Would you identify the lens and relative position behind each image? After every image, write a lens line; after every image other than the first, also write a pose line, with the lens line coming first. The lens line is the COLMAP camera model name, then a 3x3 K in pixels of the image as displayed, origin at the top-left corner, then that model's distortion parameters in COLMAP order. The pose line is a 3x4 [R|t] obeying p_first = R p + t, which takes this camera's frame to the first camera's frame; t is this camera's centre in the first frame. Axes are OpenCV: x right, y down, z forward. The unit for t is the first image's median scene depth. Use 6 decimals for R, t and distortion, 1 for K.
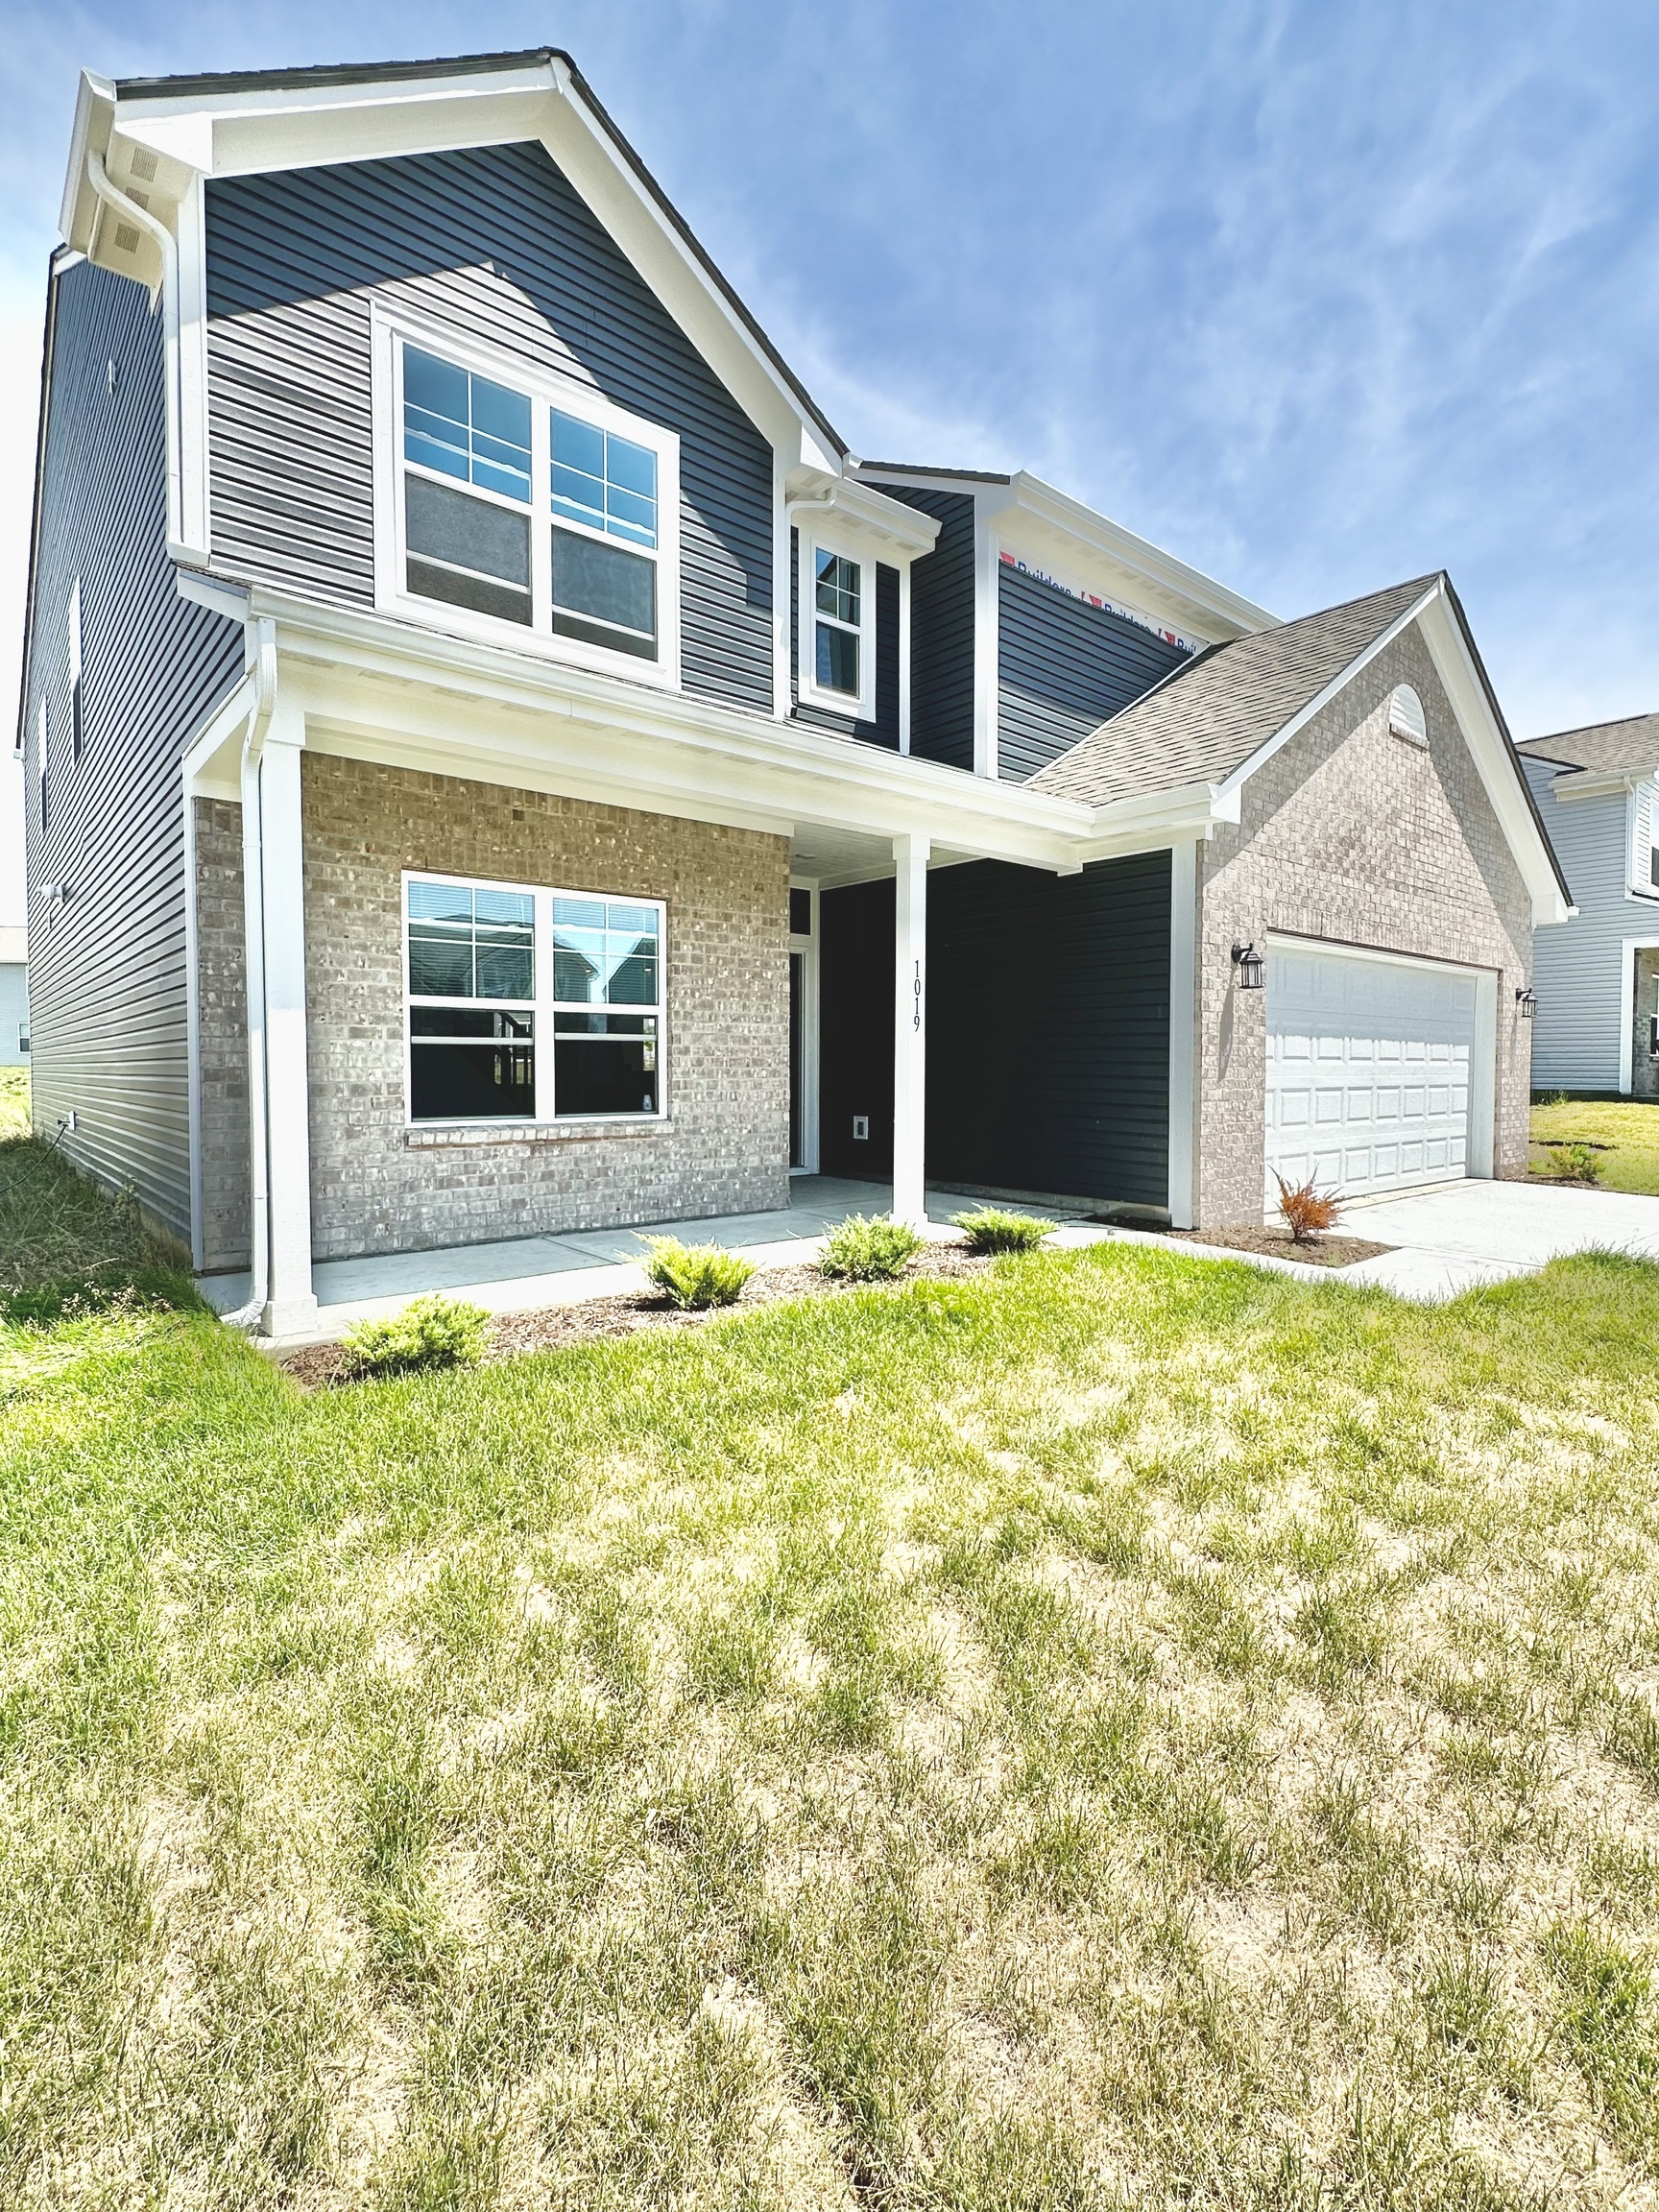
lens RADIAL K [[1059.2, 0, 829.5], [0, 1059.2, 1106.0], [0, 0, 1]] dist [0.015368, 0.000151]
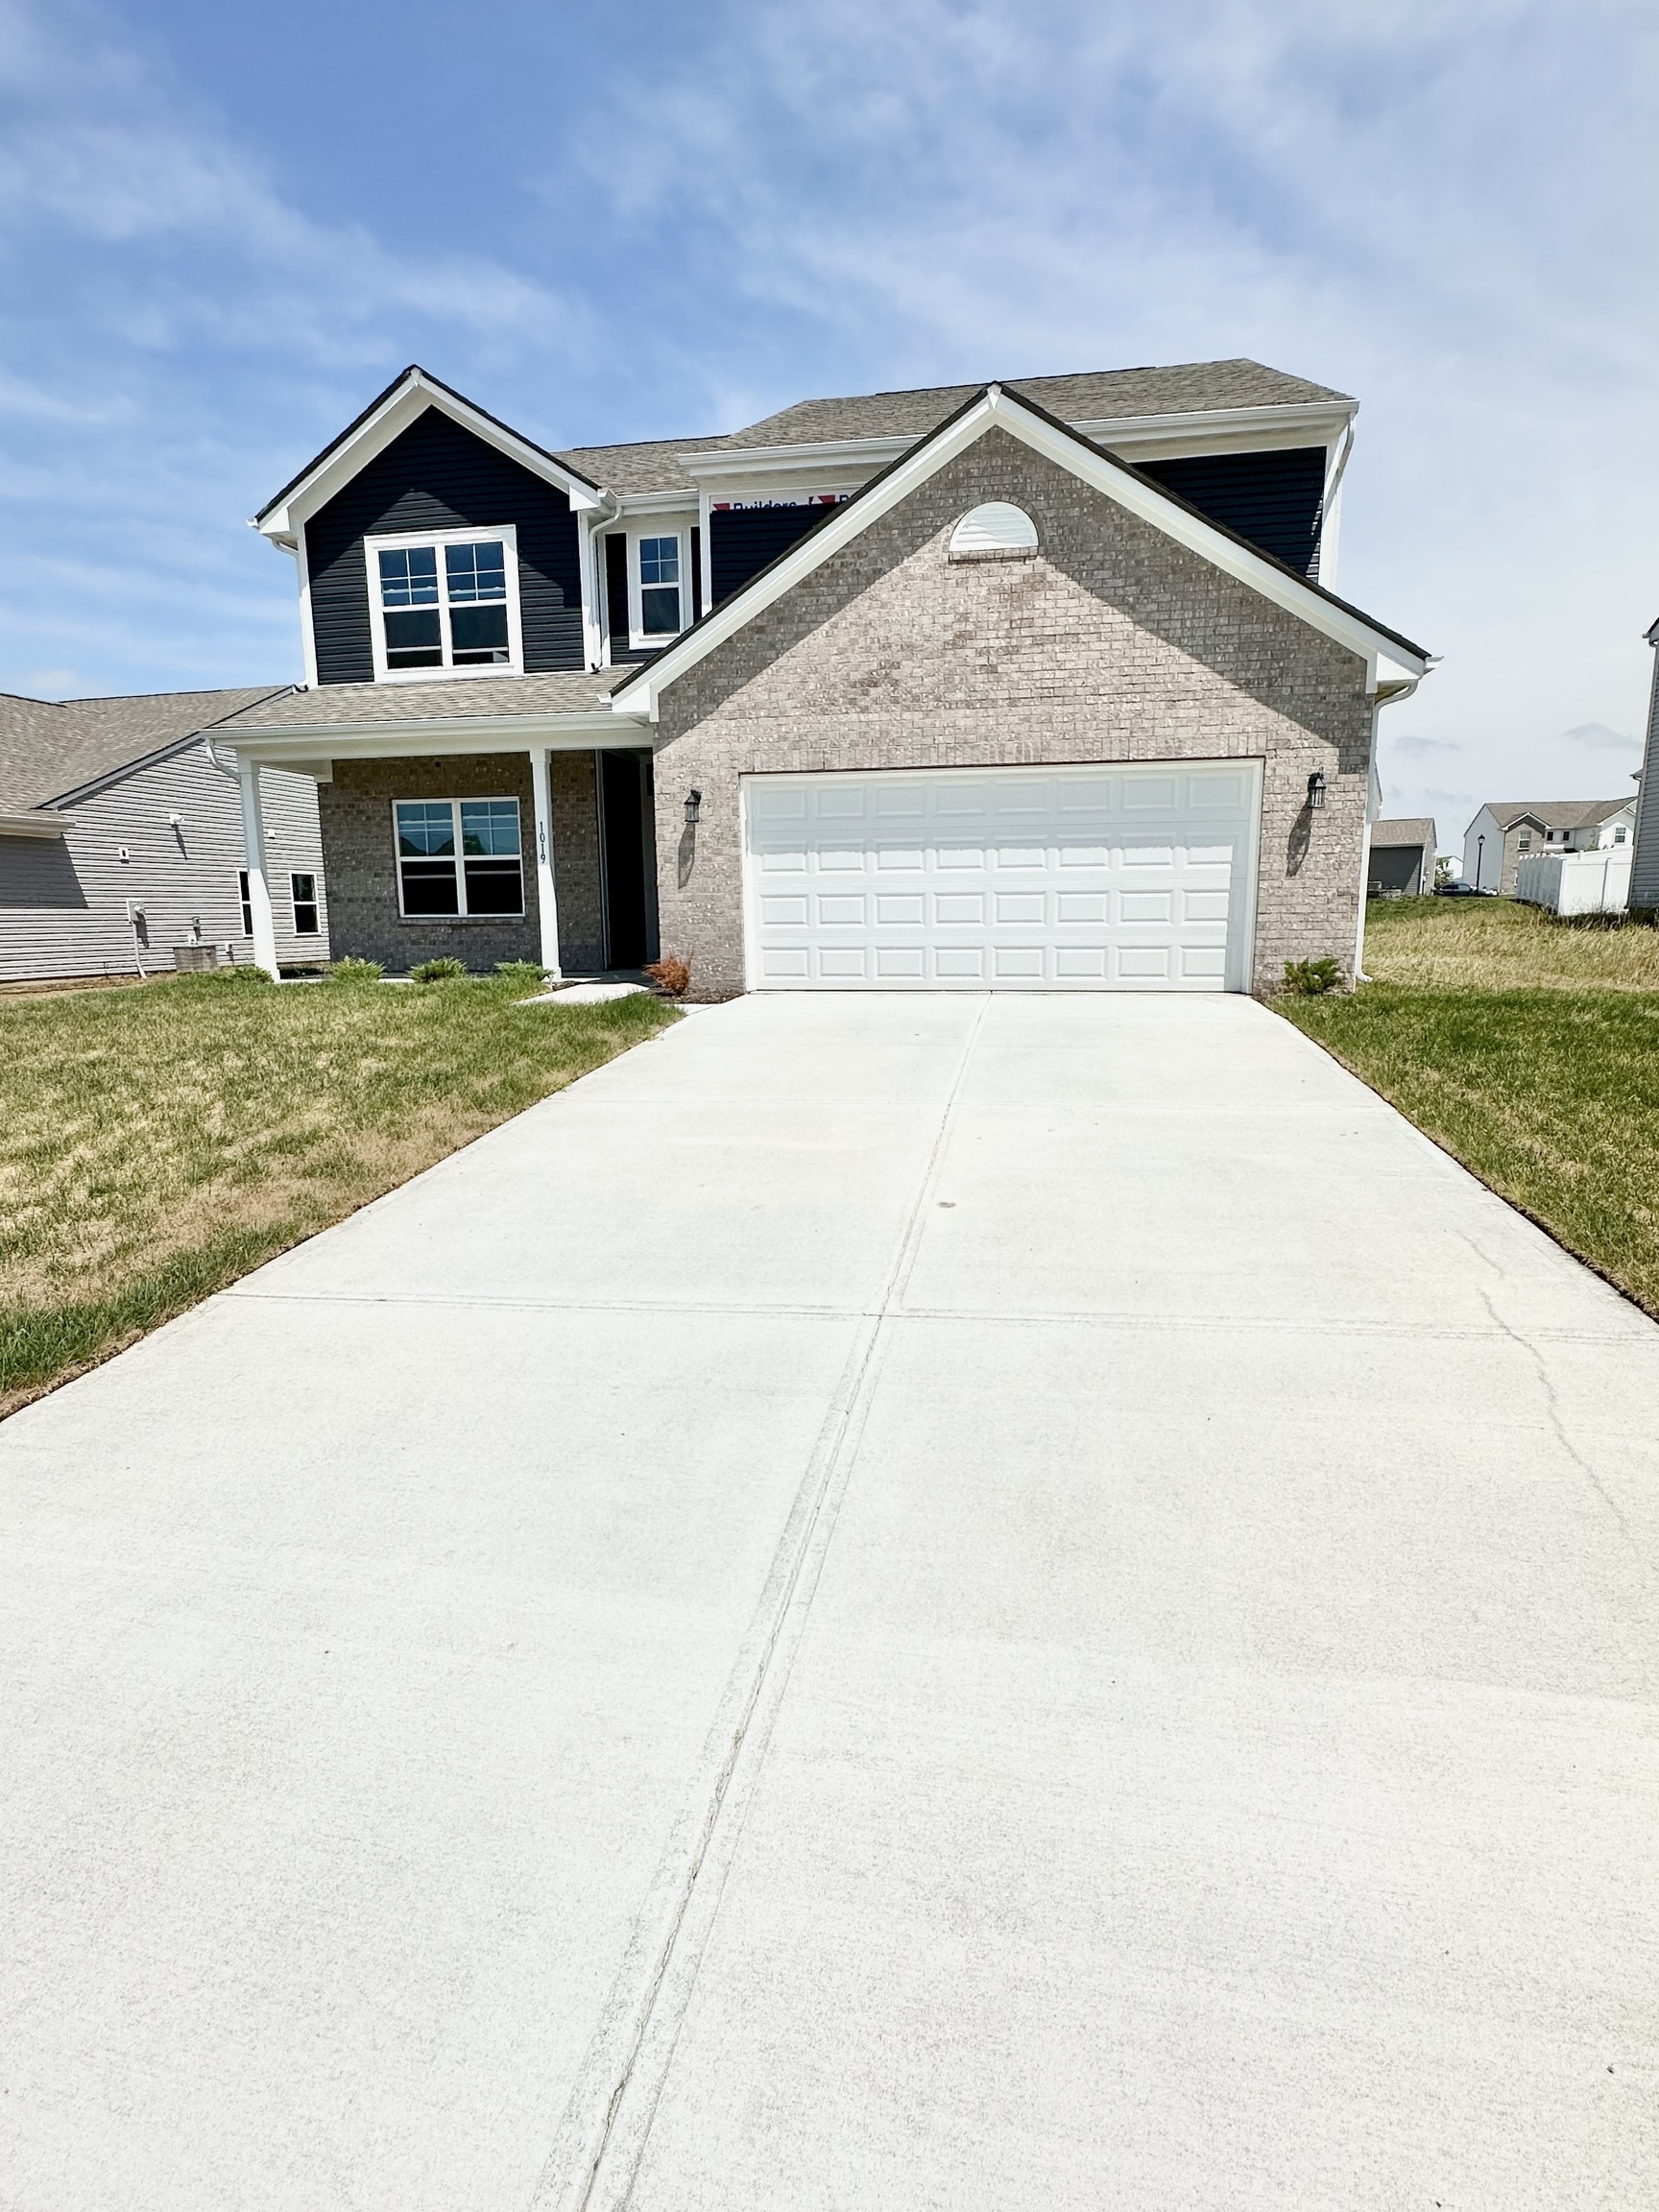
lens RADIAL K [[1059.2, 0, 829.5], [0, 1059.2, 1106.0], [0, 0, 1]] dist [0.015368, 0.000151]
pose [[0.634024, 0.130809, -0.762169, 1.803489], [-0.018328, 0.987855, 0.154296, 0.048105], [0.773096, -0.083858, 0.628721, 0.225163]]
